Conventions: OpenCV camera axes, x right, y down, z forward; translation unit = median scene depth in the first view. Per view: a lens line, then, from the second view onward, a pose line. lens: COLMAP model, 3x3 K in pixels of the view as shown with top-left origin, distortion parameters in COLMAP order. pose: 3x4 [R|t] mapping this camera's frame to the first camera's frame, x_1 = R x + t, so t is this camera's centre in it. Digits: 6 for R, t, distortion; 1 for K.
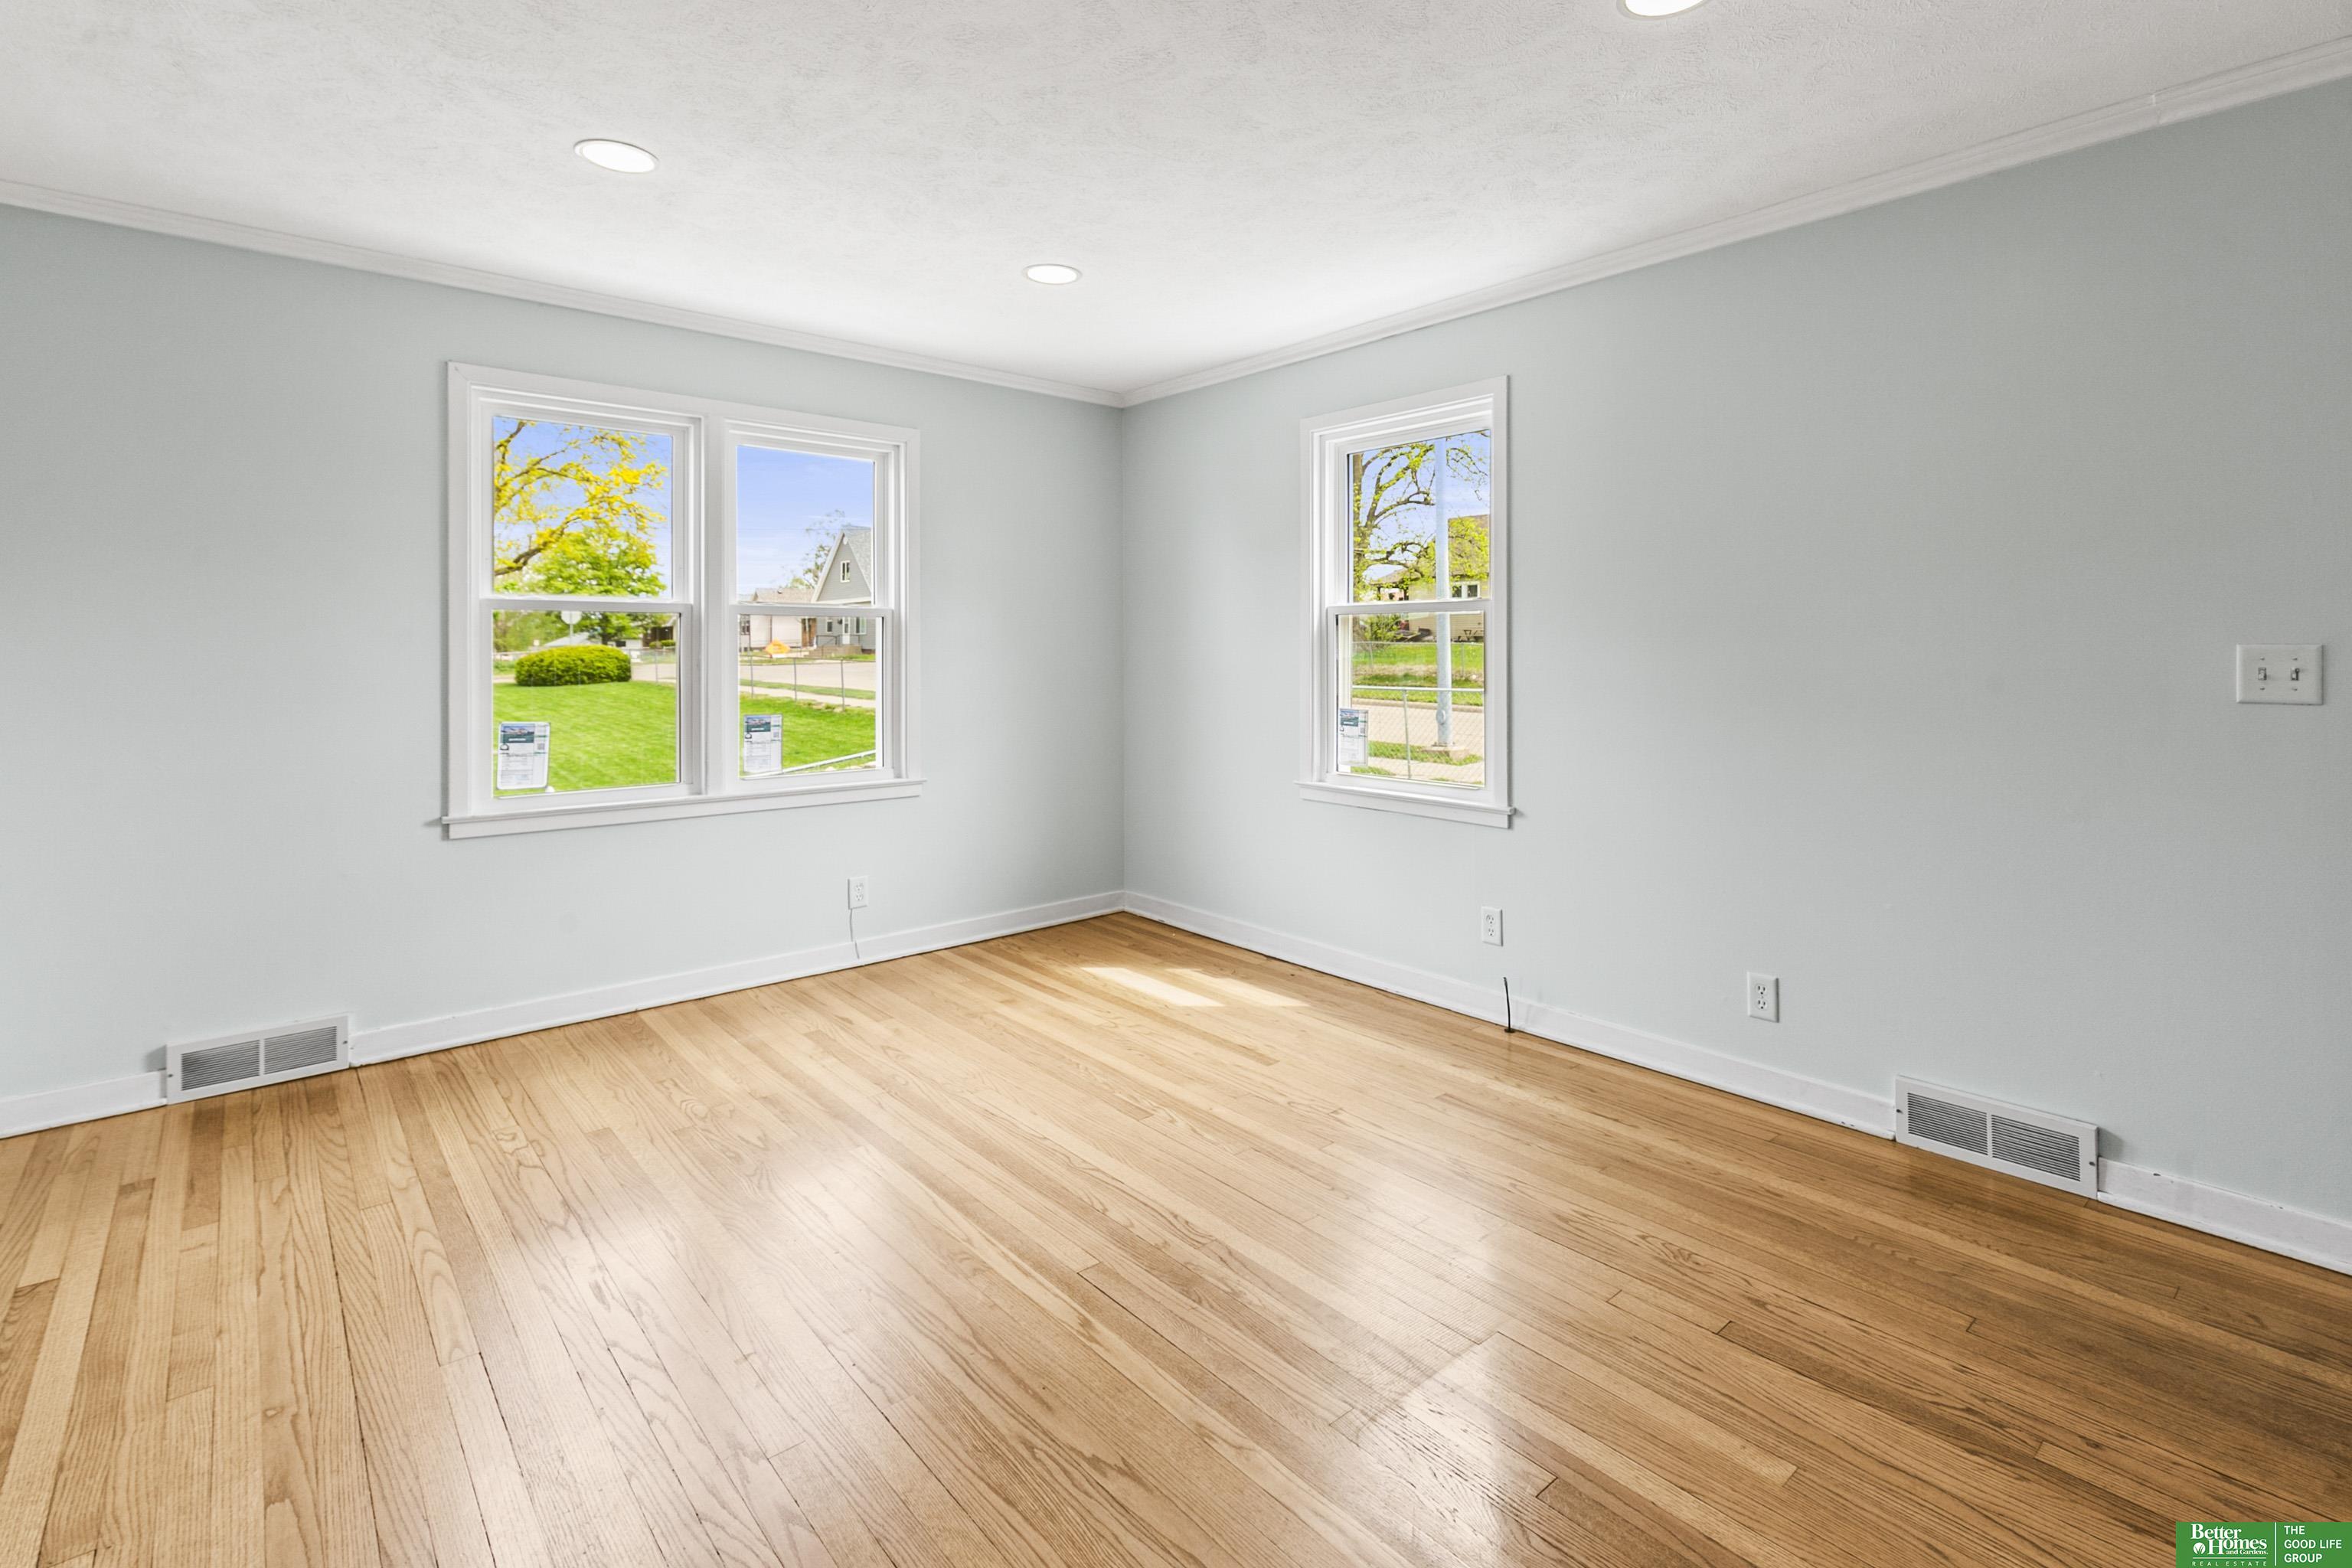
lens RADIAL K [[1085.8, 0, 1151.9], [0, 1085.8, 650.6], [0, 0, 1]] dist [0.009489, -0.000359]
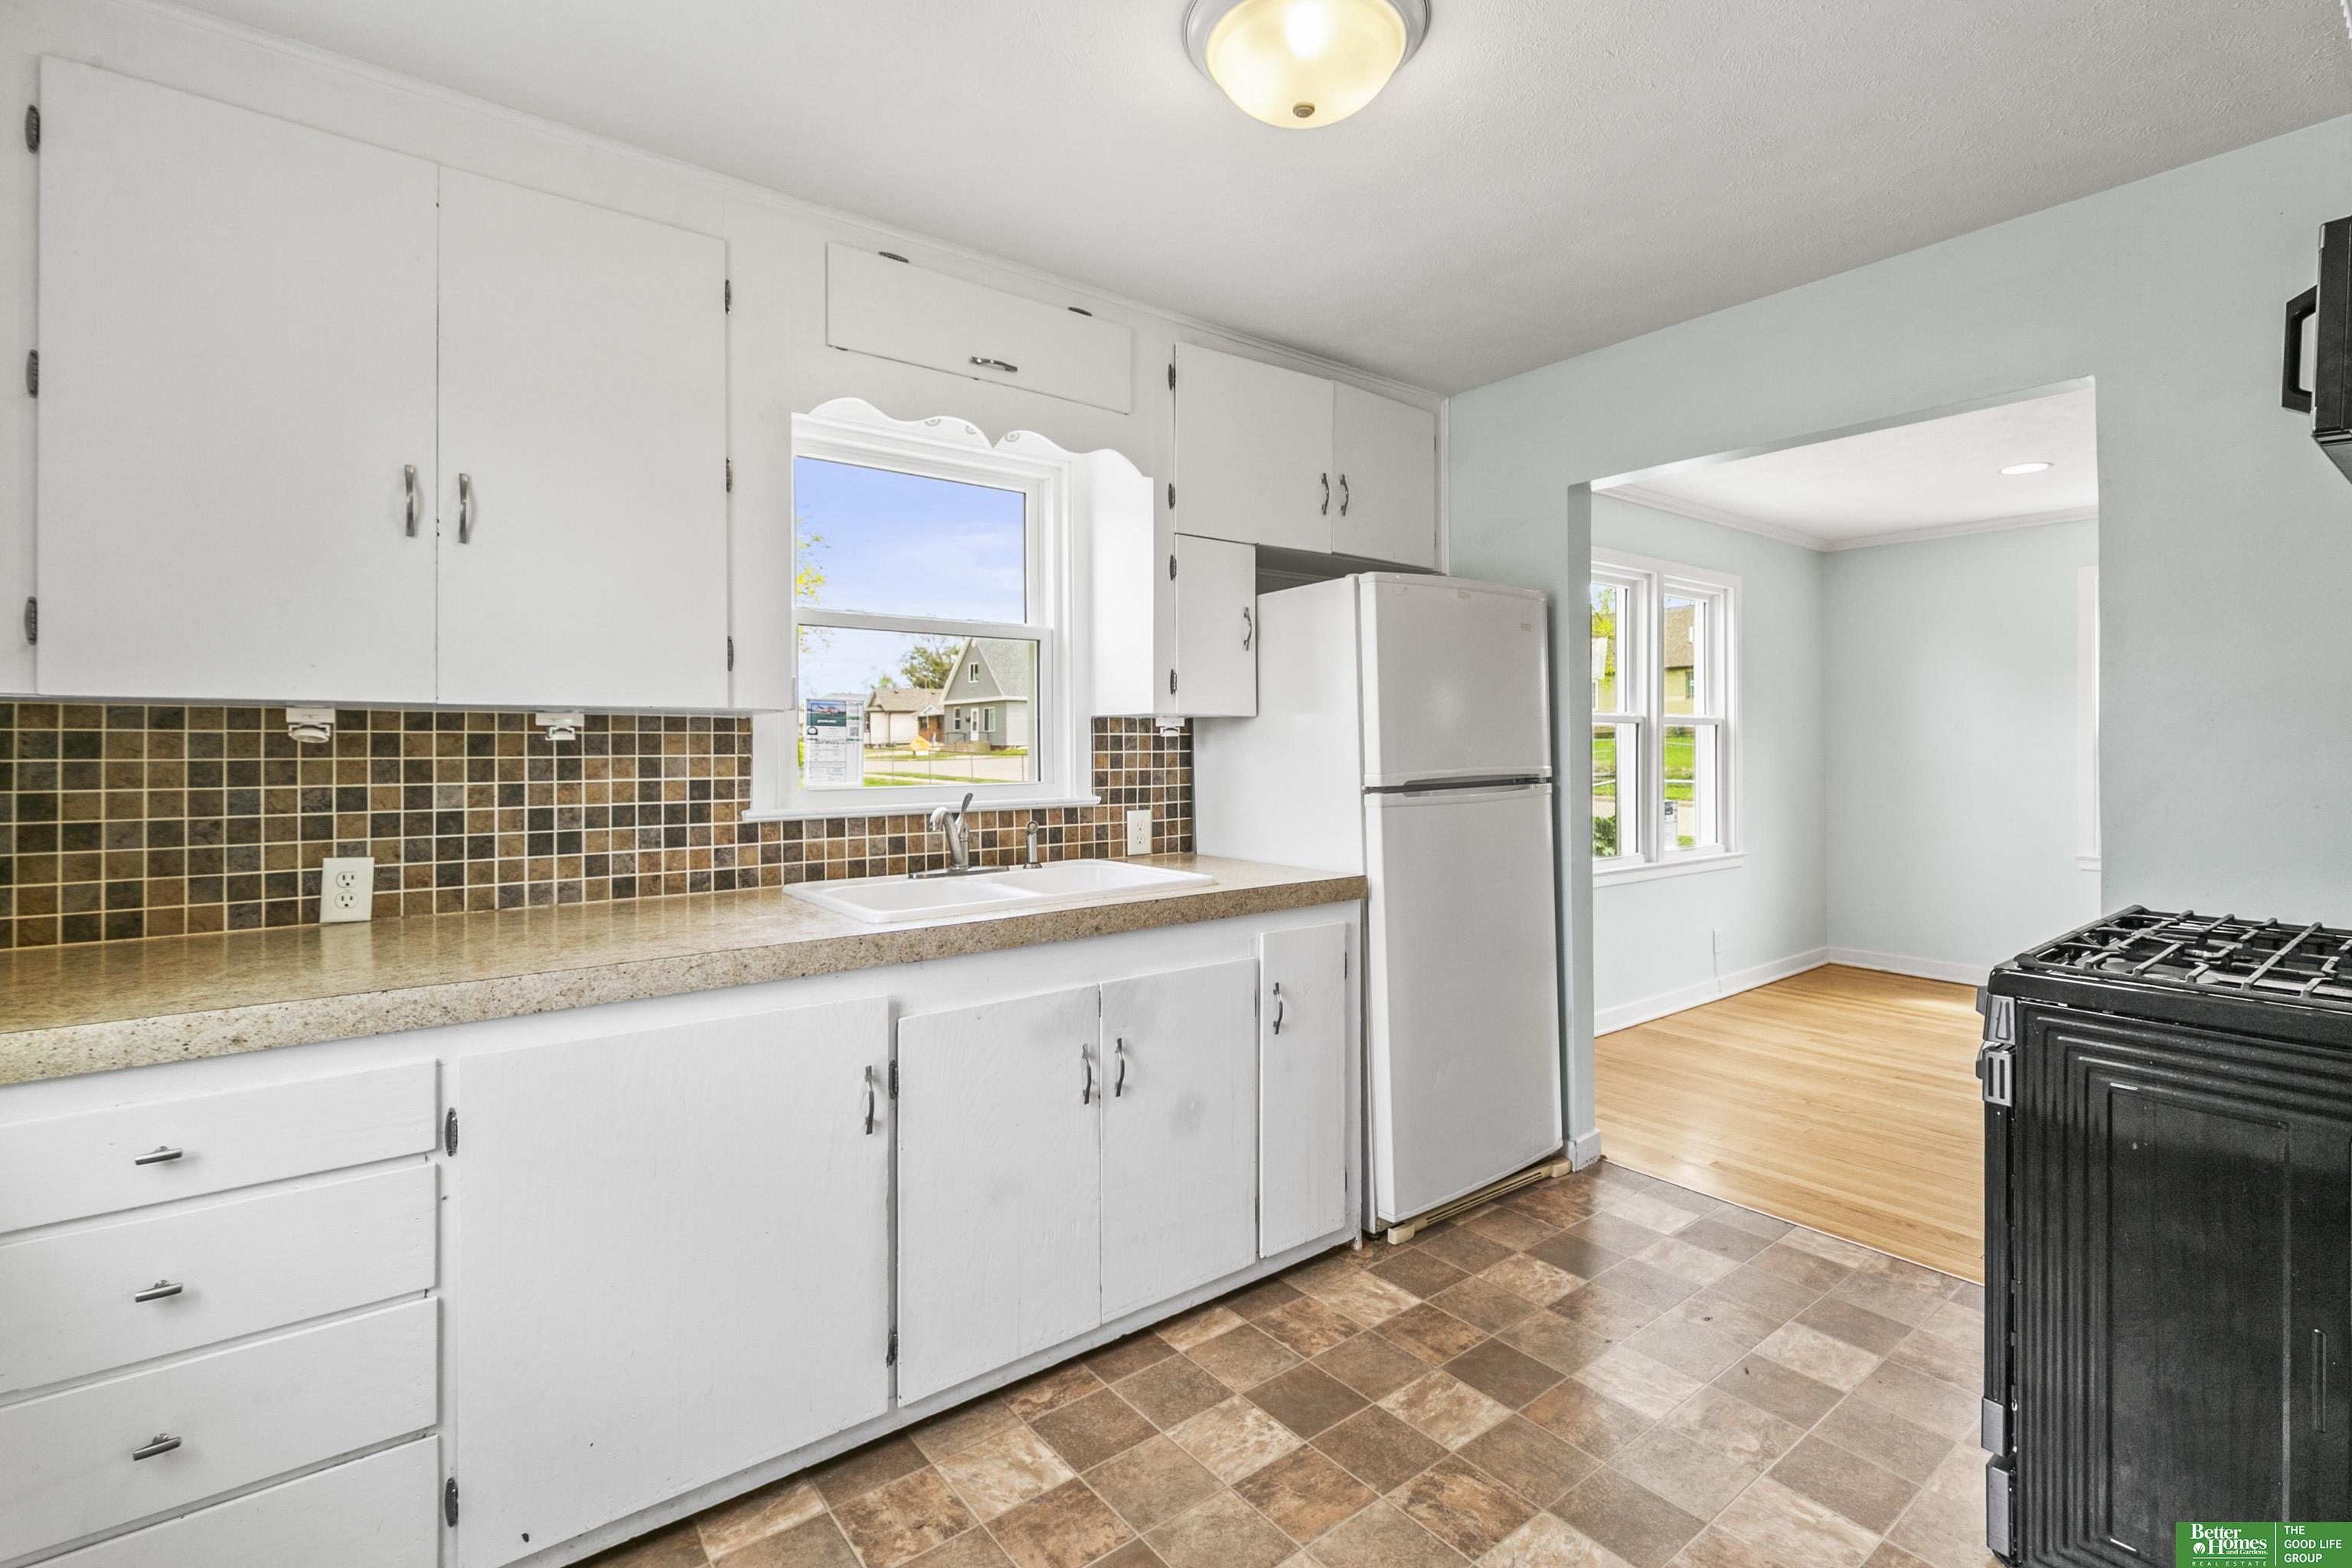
lens RADIAL K [[1085.8, 0, 1200.5], [0, 1085.8, 737.8], [0, 0, 1]] dist [0.009489, -0.000359]
pose [[0.999942, -0.003929, -0.010014, -1.524215], [0.003859, 0.999968, -0.007057, -0.016469], [0.010042, 0.007018, 0.999925, -0.489659]]
